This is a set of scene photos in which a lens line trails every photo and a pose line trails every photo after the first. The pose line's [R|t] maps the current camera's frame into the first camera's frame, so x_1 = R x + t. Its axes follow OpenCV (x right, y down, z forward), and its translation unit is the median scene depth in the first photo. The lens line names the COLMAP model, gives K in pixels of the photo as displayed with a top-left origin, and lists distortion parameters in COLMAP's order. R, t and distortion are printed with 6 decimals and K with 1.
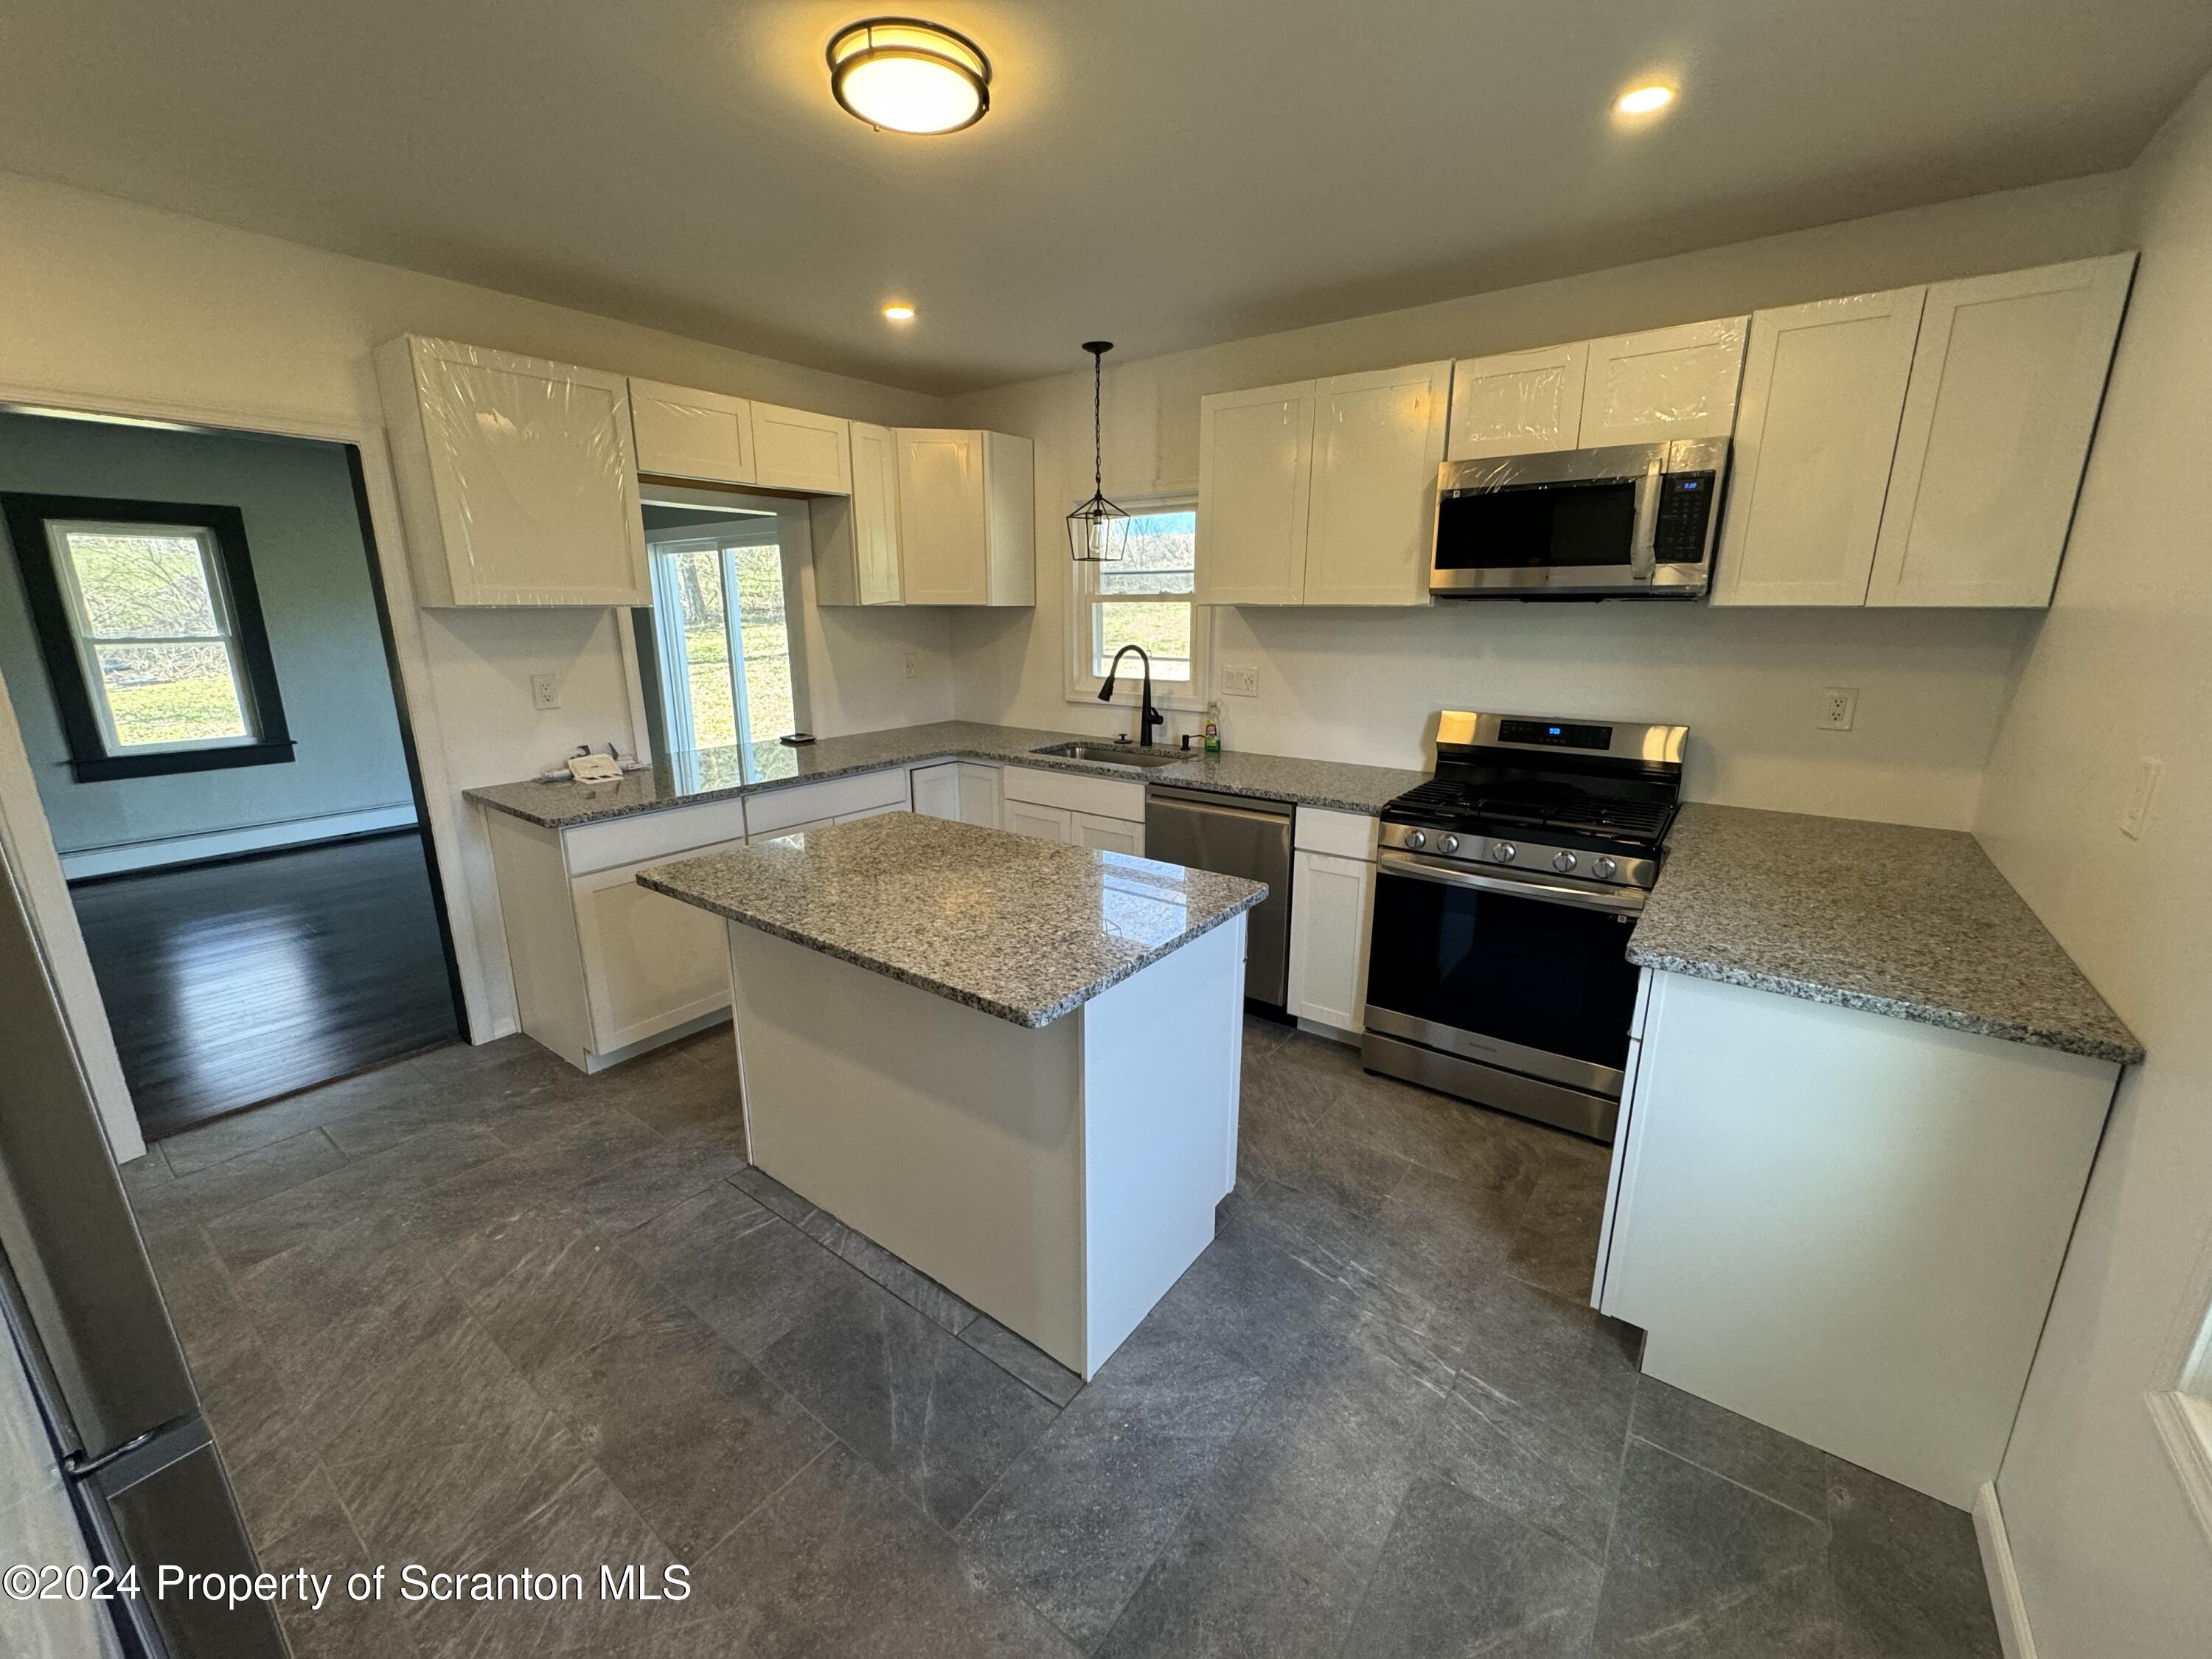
lens RADIAL K [[878.6, 0, 1110.2], [0, 878.6, 824.2], [0, 0, 1]] dist [-0.001637, 0.000090]
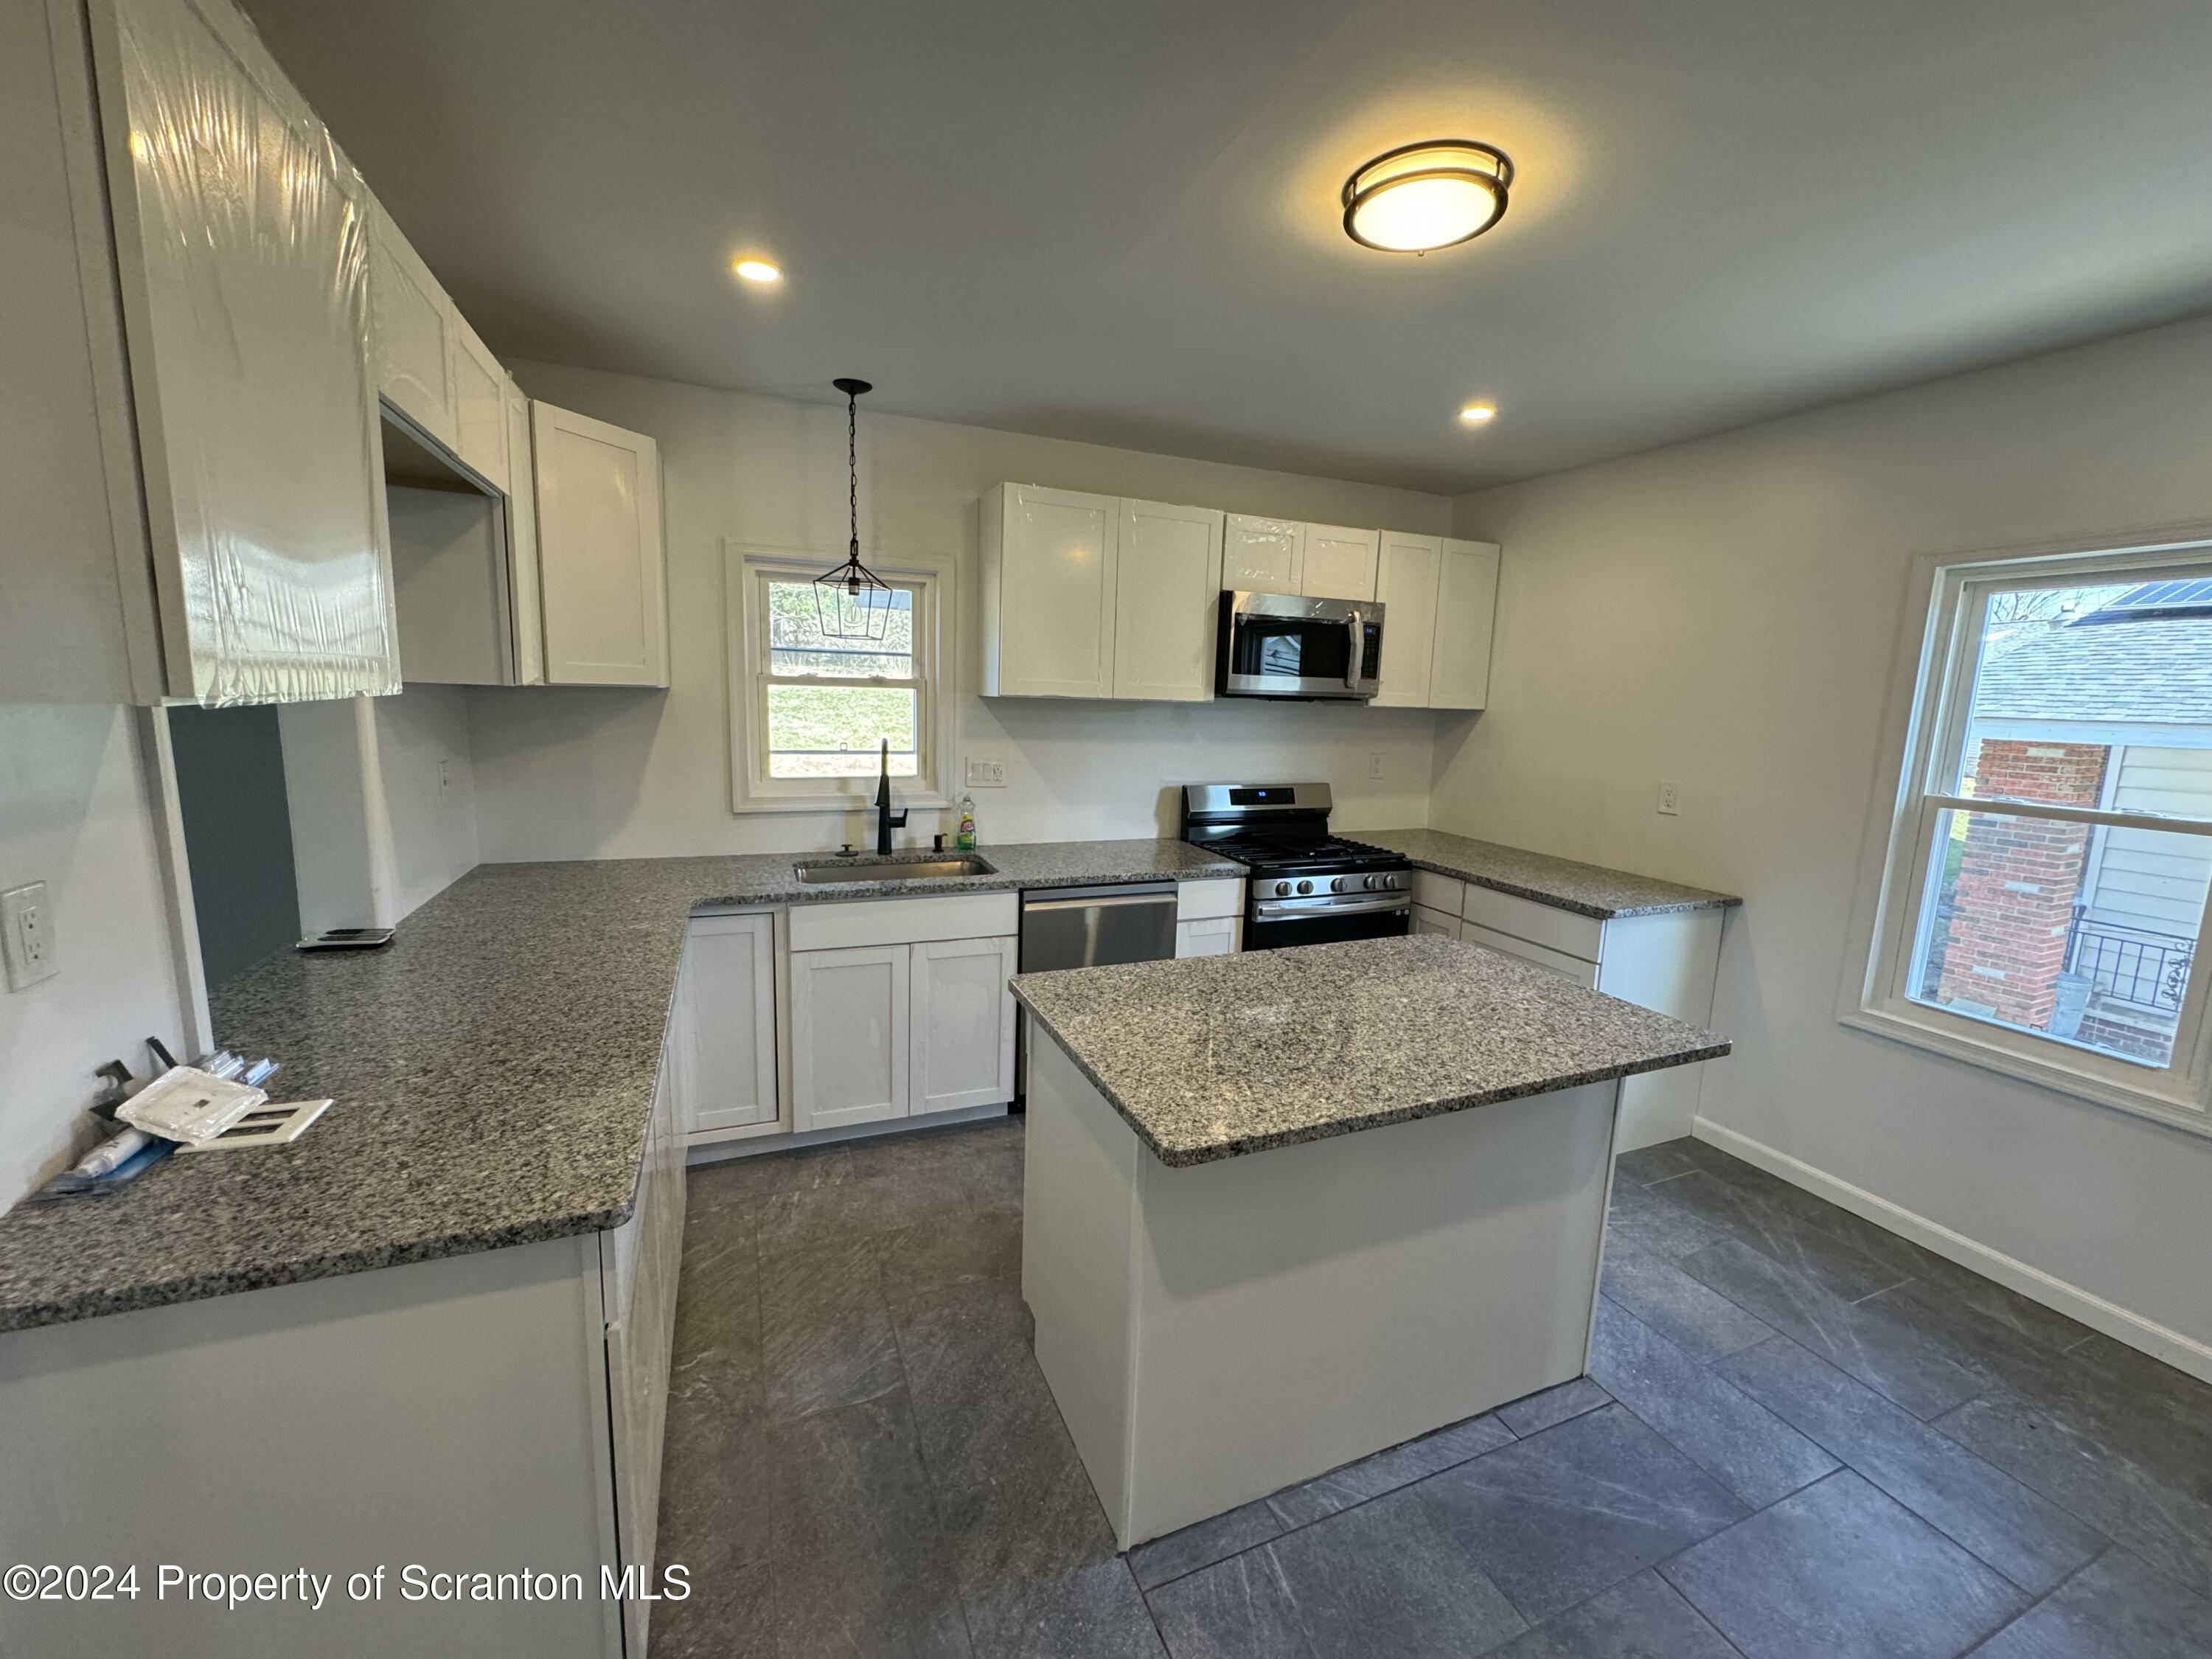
lens RADIAL K [[878.6, 0, 1107.3], [0, 878.6, 824.1], [0, 0, 1]] dist [-0.001637, 0.000090]
pose [[0.512779, -0.114335, 0.850873, -0.704271], [0.176014, 0.984040, 0.026154, -0.127017], [-0.840284, 0.136354, 0.524720, 0.460495]]
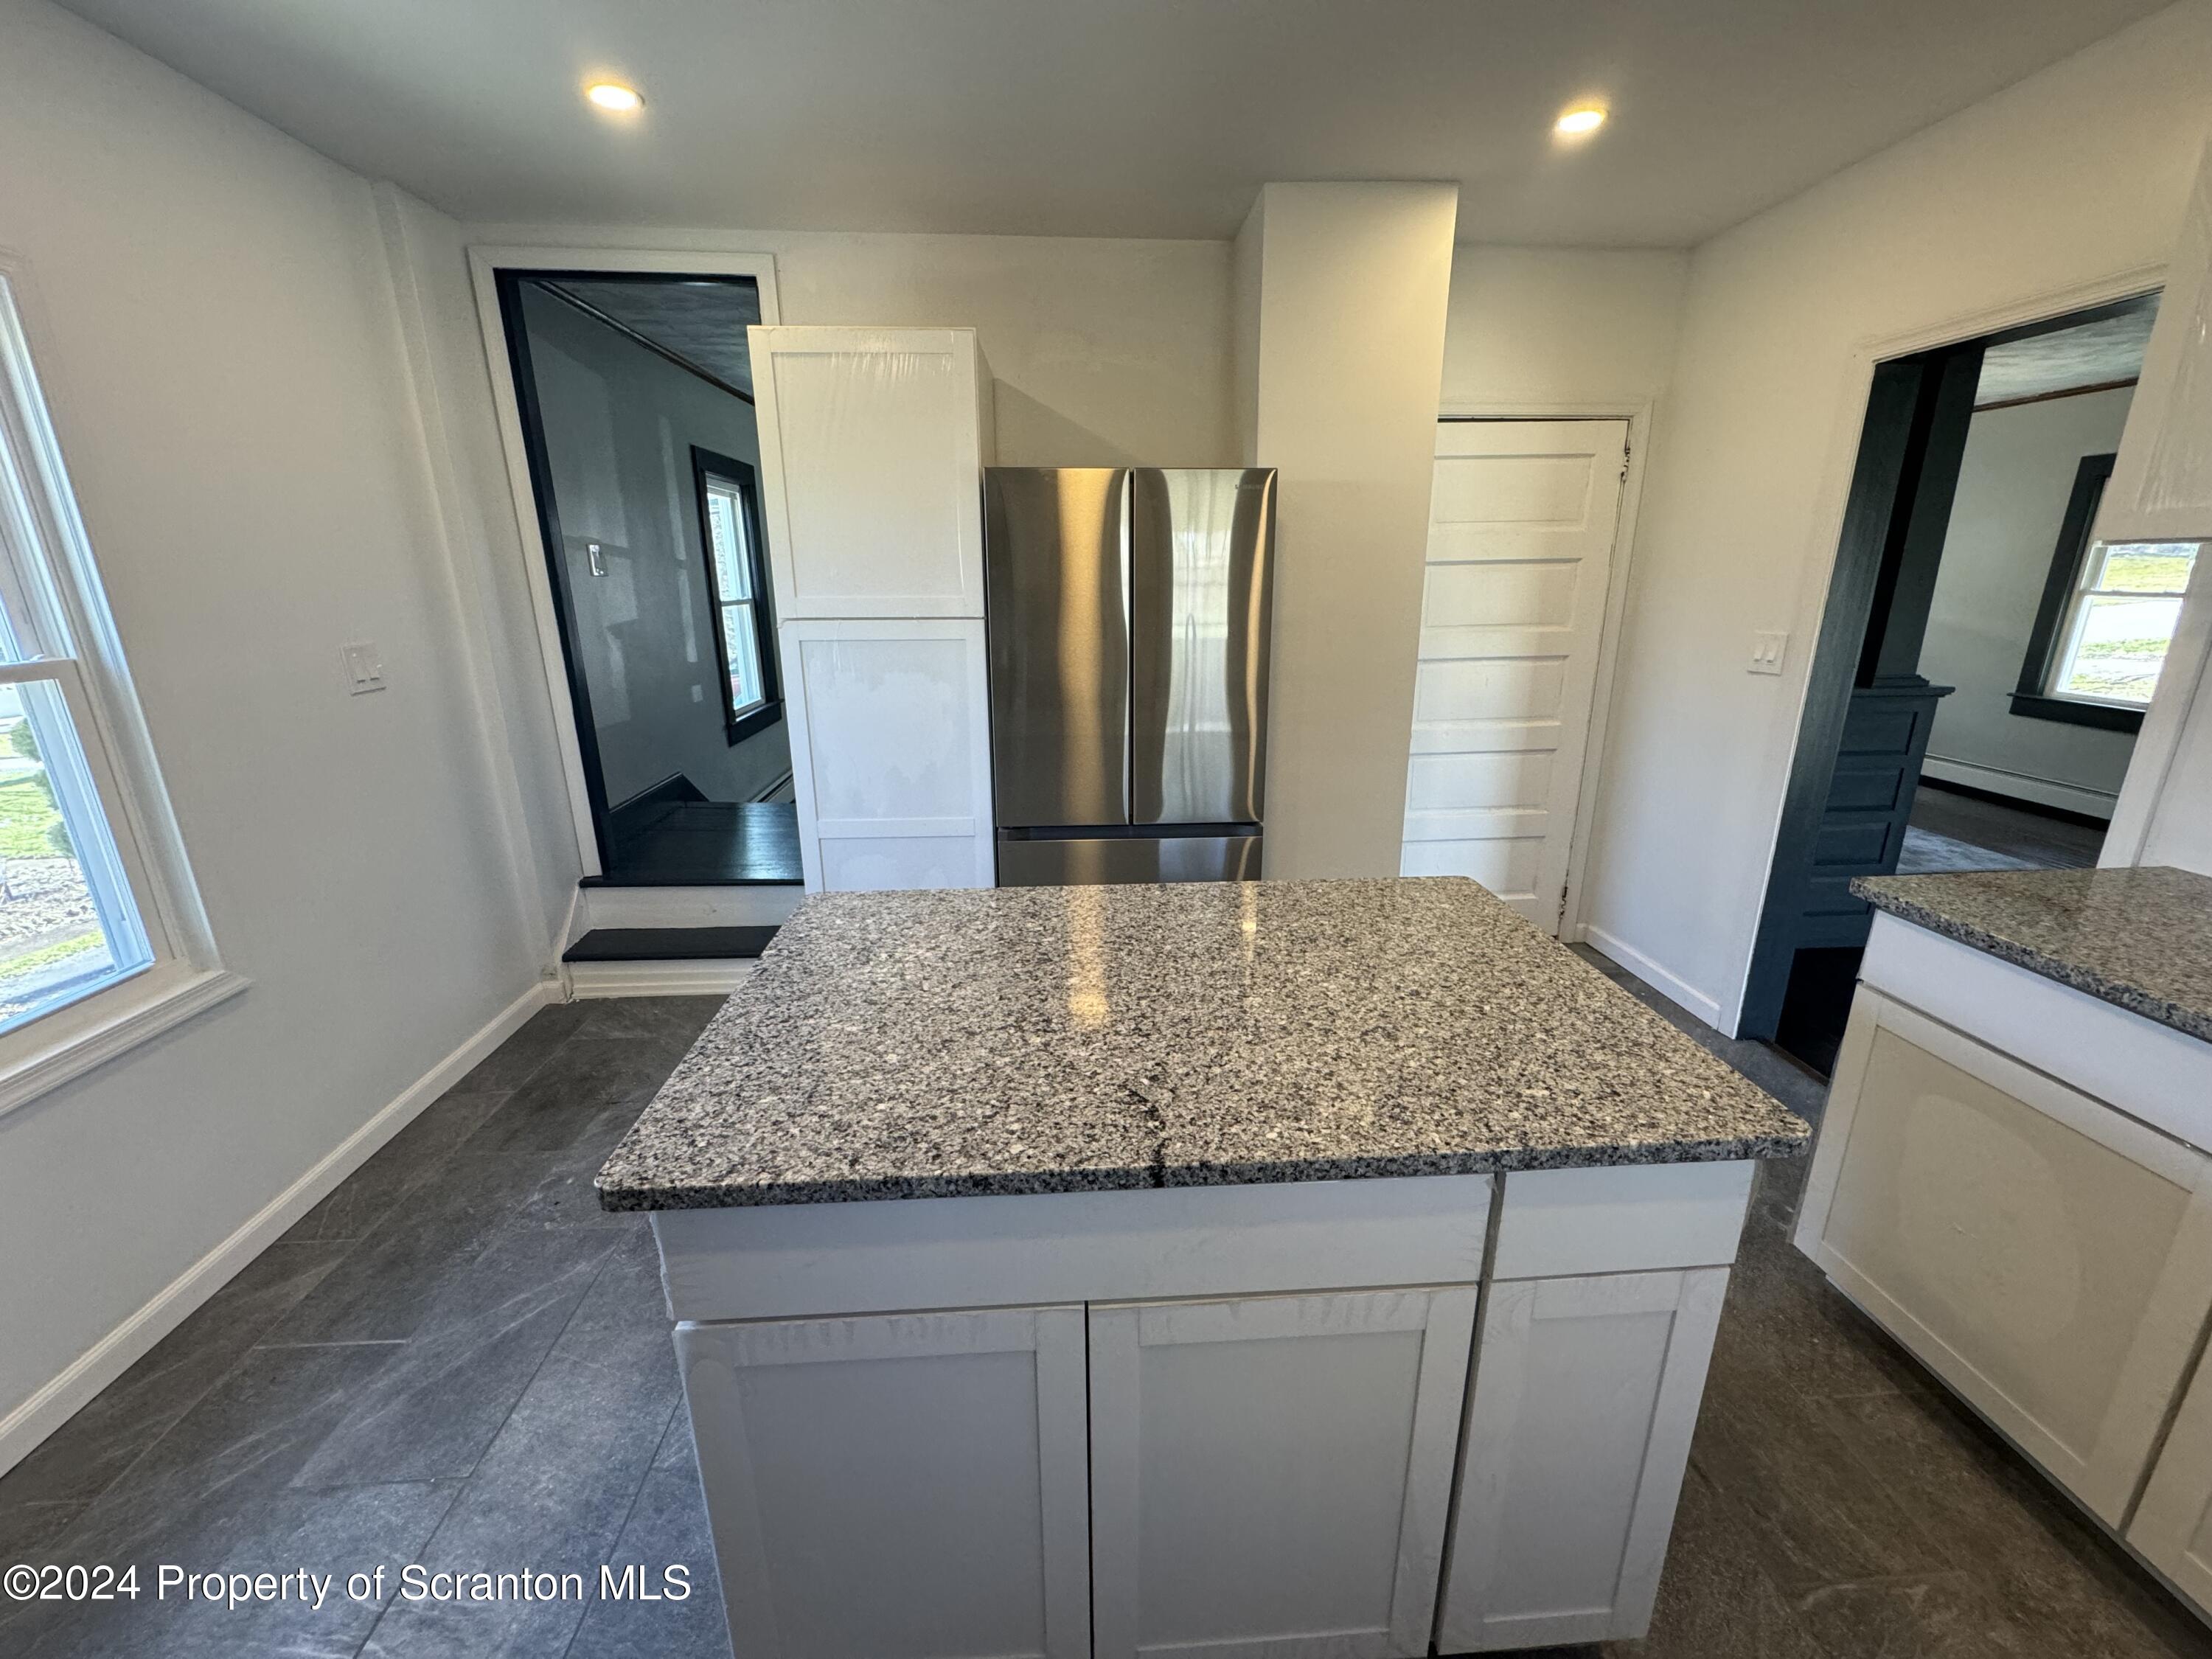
lens RADIAL K [[878.6, 0, 1108.1], [0, 878.6, 820.1], [0, 0, 1]] dist [-0.001637, 0.000090]
pose [[-0.766935, 0.180923, -0.615692, 0.140150], [-0.150084, 0.882256, 0.446206, -0.204448], [0.623927, 0.434617, -0.649479, 0.869780]]
